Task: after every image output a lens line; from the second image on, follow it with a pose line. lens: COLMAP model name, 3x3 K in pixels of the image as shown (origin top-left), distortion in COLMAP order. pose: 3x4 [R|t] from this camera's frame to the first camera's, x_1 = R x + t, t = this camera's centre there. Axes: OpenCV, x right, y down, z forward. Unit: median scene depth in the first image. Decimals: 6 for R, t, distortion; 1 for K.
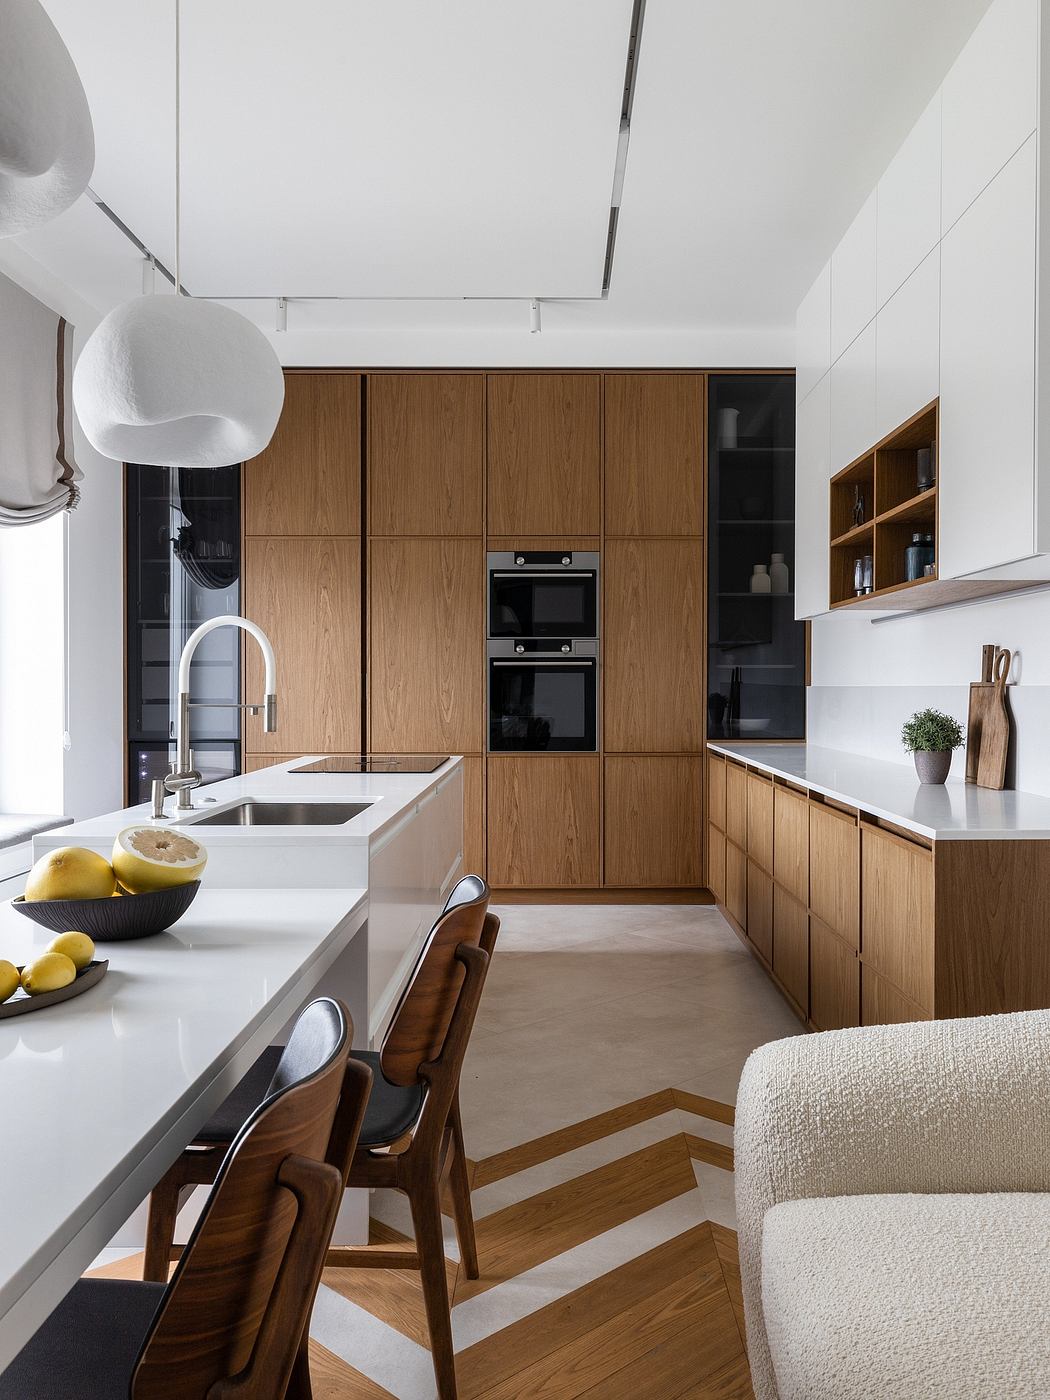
lens RADIAL K [[1189.4, 0, 538.3], [0, 1189.4, 726.5], [0, 0, 1]] dist [-0.001698, -0.007363]
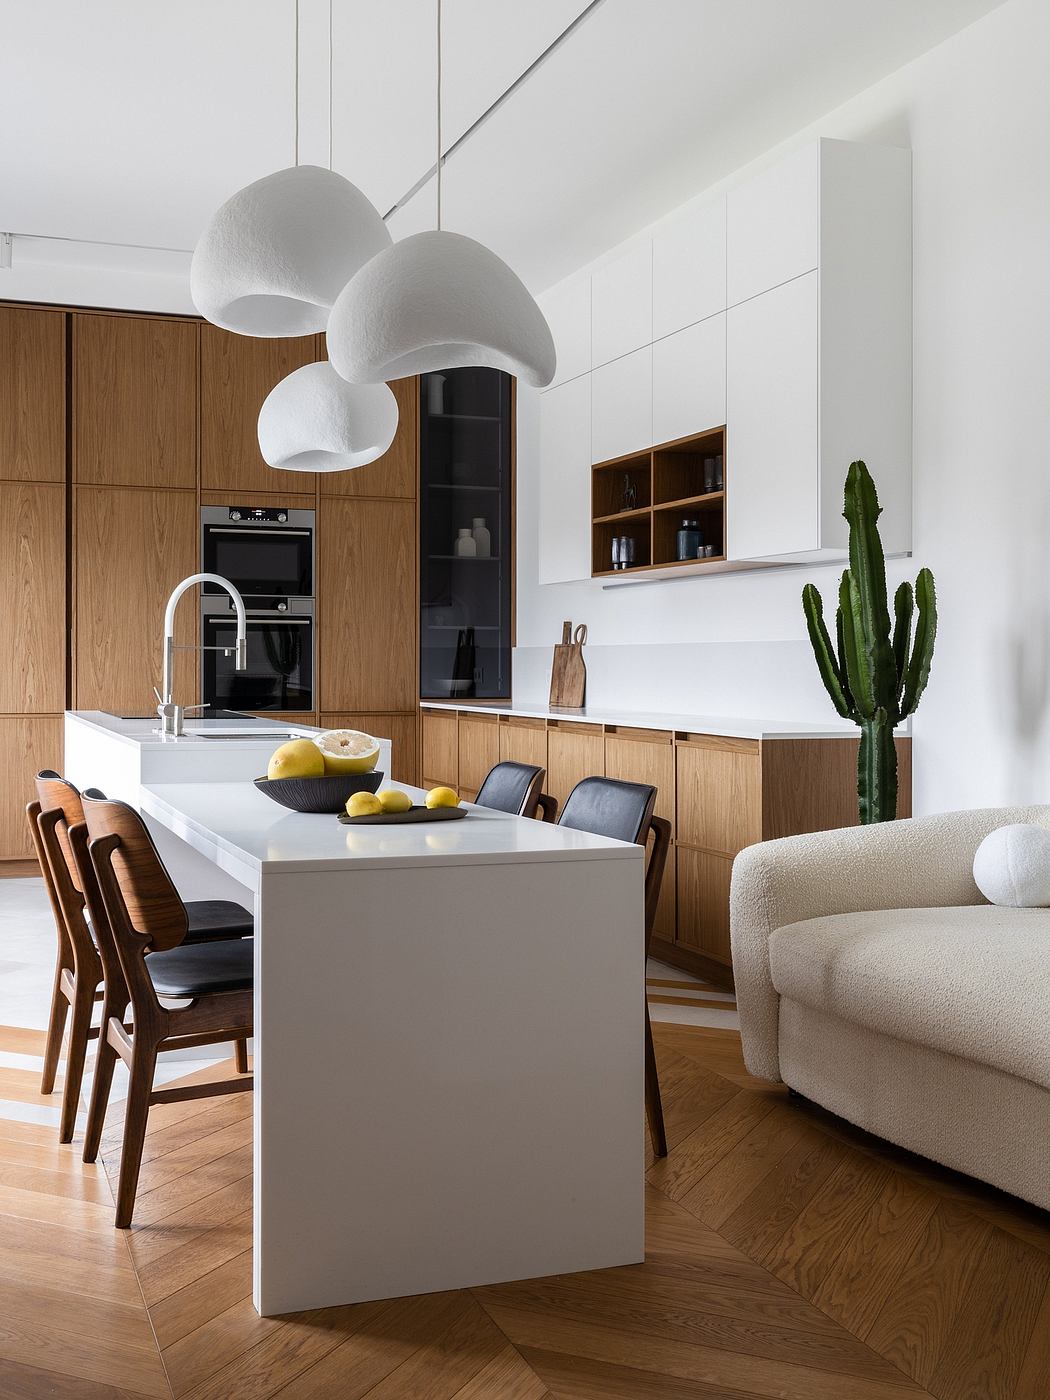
lens RADIAL K [[1462.5, 0, 523.8], [0, 1462.5, 695.2], [0, 0, 1]] dist [0.006024, 0.000000]
pose [[0.945395, -0.000709, 0.325927, -0.183608], [0.003438, 0.999964, -0.007797, 0.018046], [-0.325910, 0.008492, 0.945363, -0.213310]]
